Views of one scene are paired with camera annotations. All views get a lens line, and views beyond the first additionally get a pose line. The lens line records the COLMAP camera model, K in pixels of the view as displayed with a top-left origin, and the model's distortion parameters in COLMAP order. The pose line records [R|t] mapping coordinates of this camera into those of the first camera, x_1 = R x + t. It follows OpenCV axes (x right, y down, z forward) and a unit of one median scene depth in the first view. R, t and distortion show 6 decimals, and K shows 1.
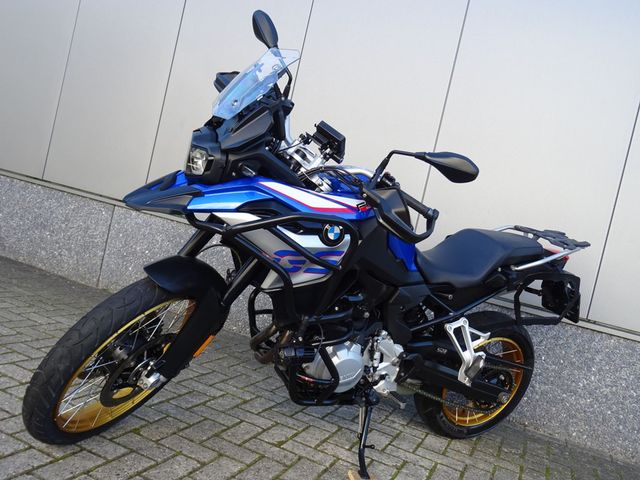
lens RADIAL K [[579.4, 0, 320.0], [0, 579.4, 240.0], [0, 0, 1]] dist [0.002426, -0.013227]
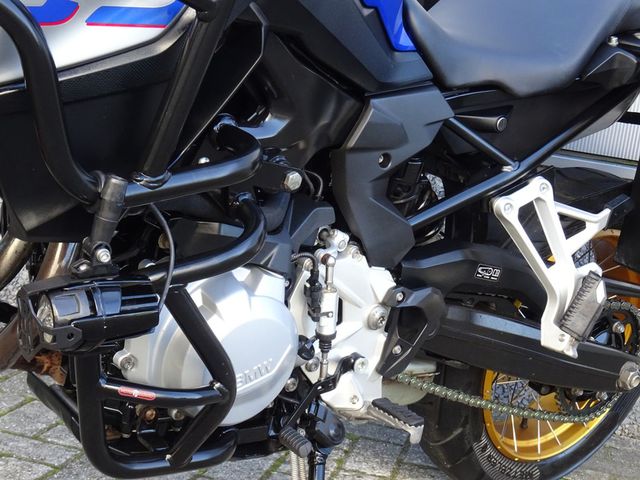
lens RADIAL K [[1072.7, 0, 320.0], [0, 1072.7, 240.0], [0, 0, 1]] dist [-0.009936, -0.005291]
pose [[0.973686, -0.114187, 0.197223, -0.029376], [0.099053, 0.991445, 0.084997, 0.113209], [-0.205242, -0.063224, 0.976667, 0.401231]]
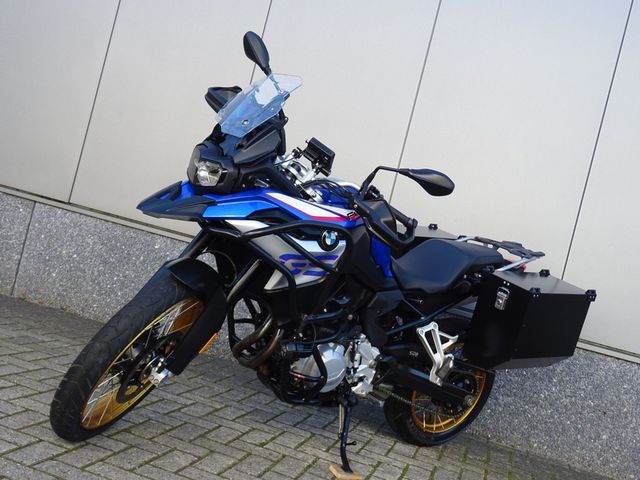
lens RADIAL K [[802.6, 0, 320.0], [0, 802.6, 240.0], [0, 0, 1]] dist [0.026396, 0.032920]
pose [[0.986517, 0.002647, 0.163637, -0.219885], [0.002743, 0.999461, -0.032706, 0.035306], [-0.163635, 0.032714, 0.985978, -0.464812]]
